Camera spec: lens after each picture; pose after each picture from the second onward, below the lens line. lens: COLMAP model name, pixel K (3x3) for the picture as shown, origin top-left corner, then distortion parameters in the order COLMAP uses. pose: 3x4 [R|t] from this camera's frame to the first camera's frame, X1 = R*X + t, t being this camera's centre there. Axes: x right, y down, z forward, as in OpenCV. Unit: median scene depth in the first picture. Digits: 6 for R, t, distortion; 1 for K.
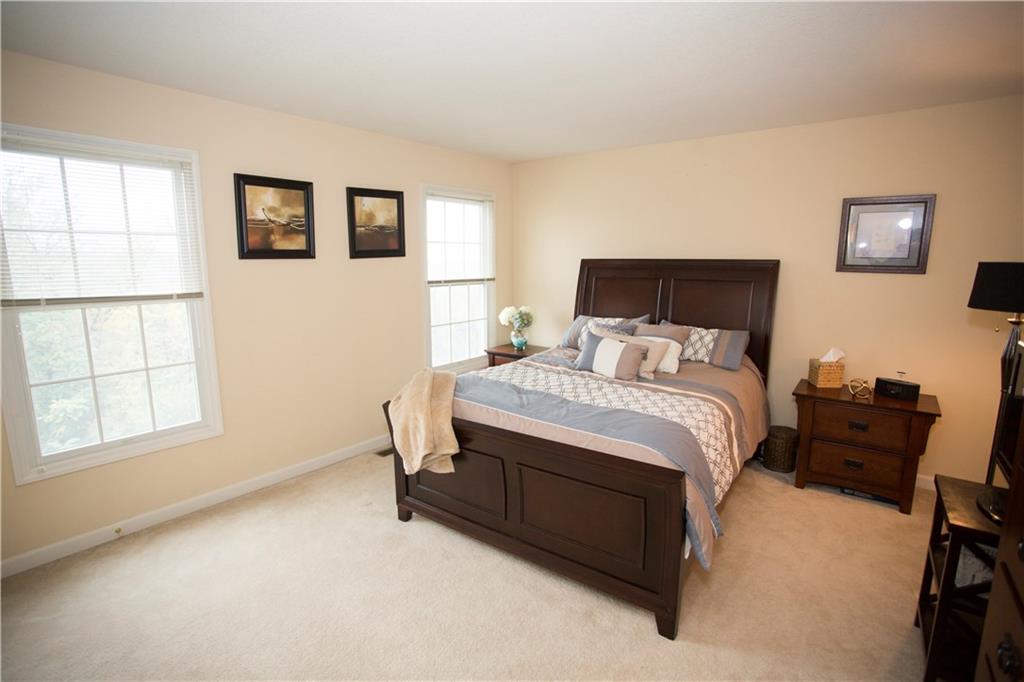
lens RADIAL K [[492.4, 0, 515.8], [0, 492.4, 343.4], [0, 0, 1]] dist [-0.067221, 0.019880]
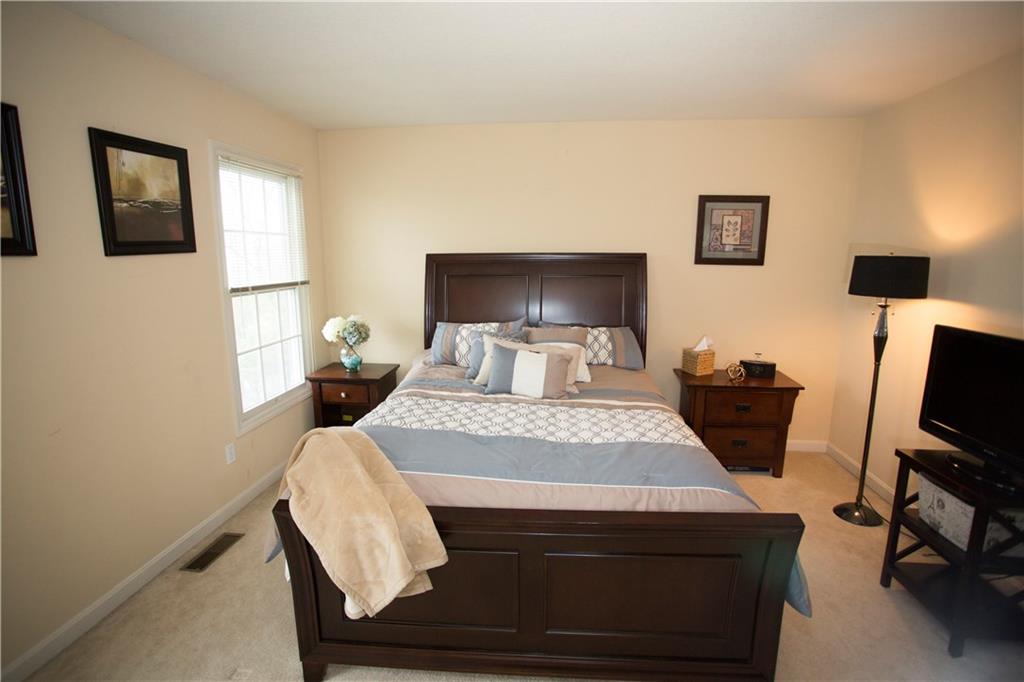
lens RADIAL K [[492.4, 0, 517.5], [0, 492.4, 345.9], [0, 0, 1]] dist [-0.067221, 0.019880]
pose [[0.850749, -0.097905, 0.516372, -0.237043], [0.090071, 0.995120, 0.040280, -0.049730], [-0.517796, 0.012242, 0.855416, 0.289688]]
